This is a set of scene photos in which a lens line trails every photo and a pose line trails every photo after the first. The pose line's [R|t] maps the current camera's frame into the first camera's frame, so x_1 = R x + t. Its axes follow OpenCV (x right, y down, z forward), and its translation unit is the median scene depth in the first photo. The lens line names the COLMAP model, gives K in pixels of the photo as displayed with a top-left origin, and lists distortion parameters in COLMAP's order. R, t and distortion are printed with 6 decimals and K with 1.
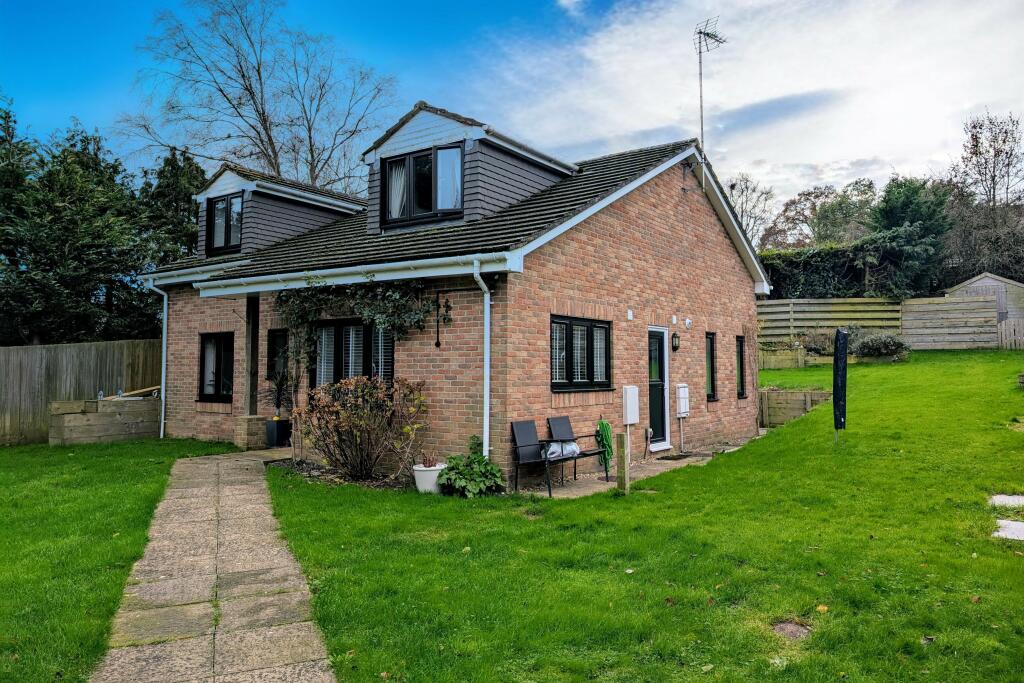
lens RADIAL K [[729.5, 0, 512.0], [0, 729.5, 341.5], [0, 0, 1]] dist [-0.001049, -0.000295]
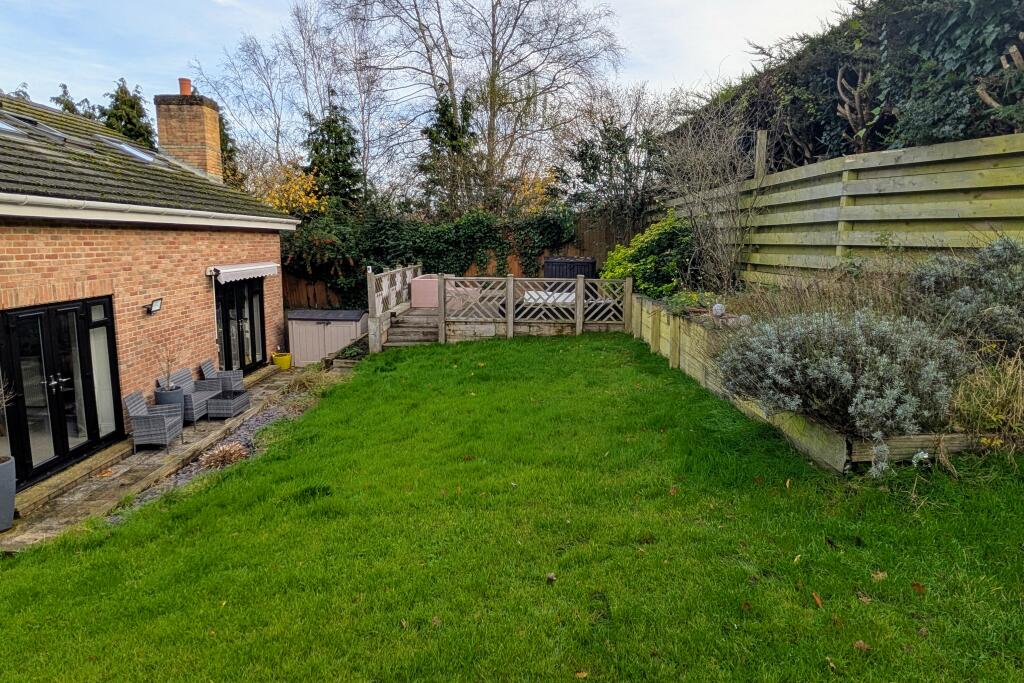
lens RADIAL K [[608.2, 0, 512.0], [0, 608.2, 341.5], [0, 0, 1]] dist [0.000803, 0.000761]
pose [[0.582460, 0.138574, -0.800960, 0.540679], [0.024517, 0.981918, 0.187710, -0.034421], [0.812490, -0.128971, 0.568531, 0.765282]]
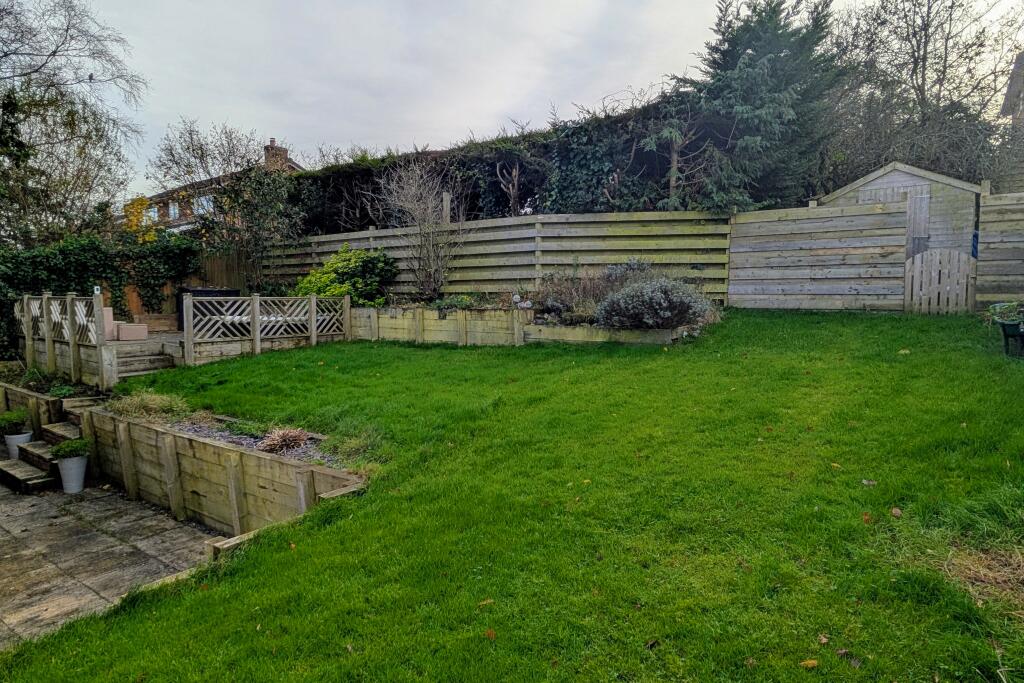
lens RADIAL K [[608.2, 0, 512.0], [0, 608.2, 341.5], [0, 0, 1]] dist [0.000803, 0.000761]
pose [[0.999929, -0.001918, -0.011761, 0.385868], [0.003297, 0.992962, 0.118388, -0.018049], [0.011451, -0.118418, 0.992898, 0.555273]]
